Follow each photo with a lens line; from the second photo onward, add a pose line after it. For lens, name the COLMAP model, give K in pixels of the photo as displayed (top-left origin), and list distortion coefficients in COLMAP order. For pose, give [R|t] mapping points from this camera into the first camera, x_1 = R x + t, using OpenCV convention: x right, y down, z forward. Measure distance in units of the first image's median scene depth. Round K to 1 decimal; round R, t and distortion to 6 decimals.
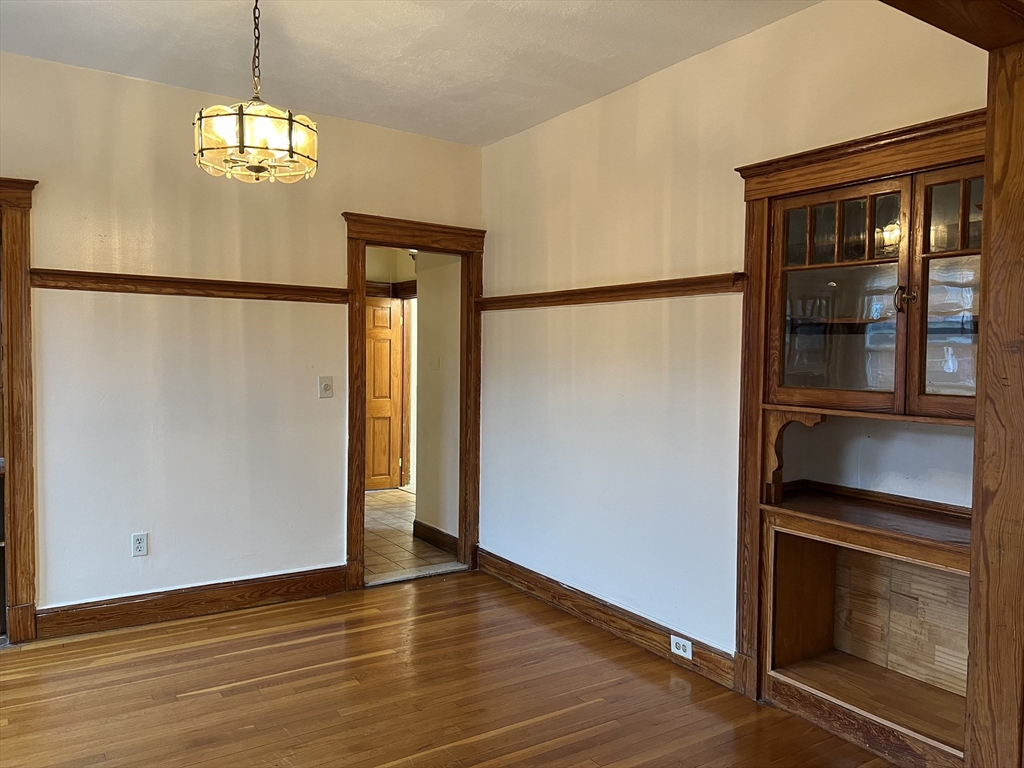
lens RADIAL K [[763.3, 0, 508.3], [0, 763.3, 385.0], [0, 0, 1]] dist [0.036181, -0.050062]
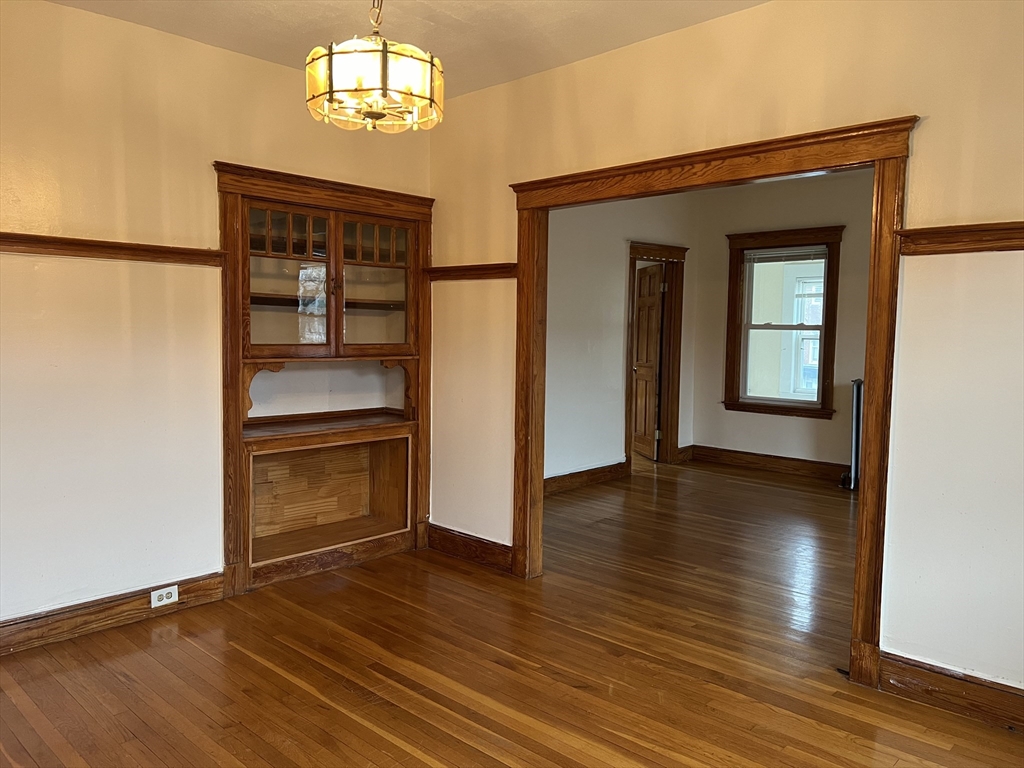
lens RADIAL K [[763.3, 0, 508.3], [0, 763.3, 385.0], [0, 0, 1]] dist [0.036181, -0.050062]
pose [[-0.215258, -0.092984, 0.972120, -0.860620], [0.024097, 0.994648, 0.100474, -0.042806], [-0.976260, 0.045053, -0.211866, 0.732320]]
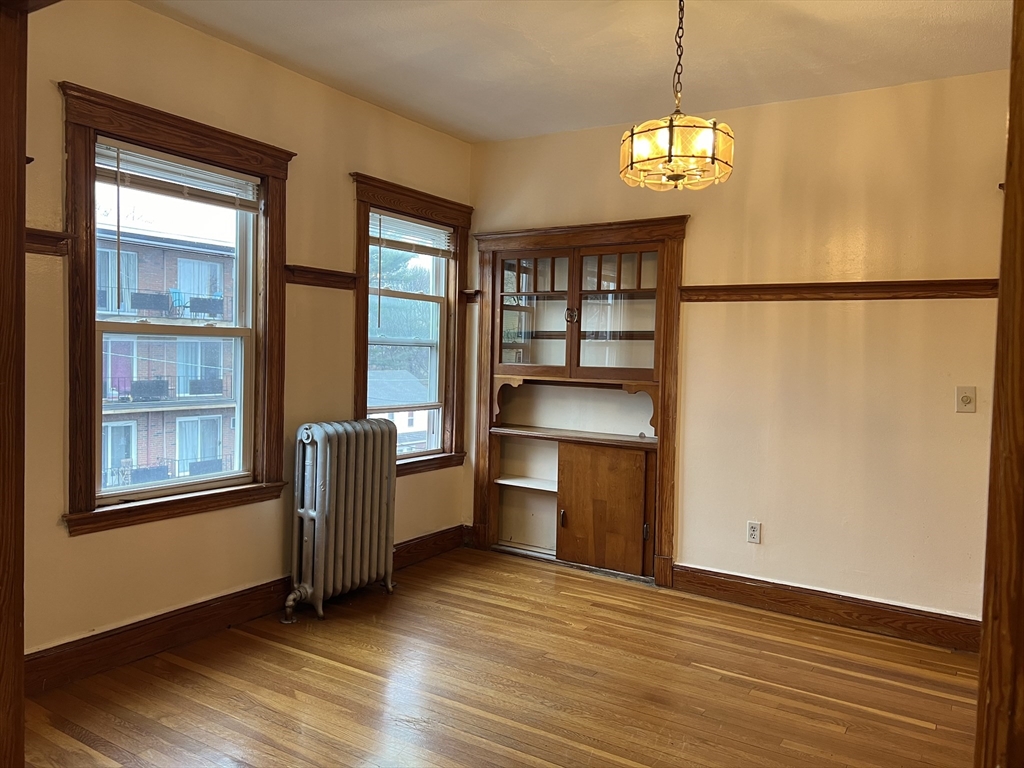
lens RADIAL K [[763.3, 0, 508.3], [0, 763.3, 385.0], [0, 0, 1]] dist [0.036181, -0.050062]
pose [[0.399101, 0.037066, -0.916158, 0.398850], [-0.058135, 0.998195, 0.015060, 0.003861], [0.915062, 0.047250, 0.400535, 0.257953]]
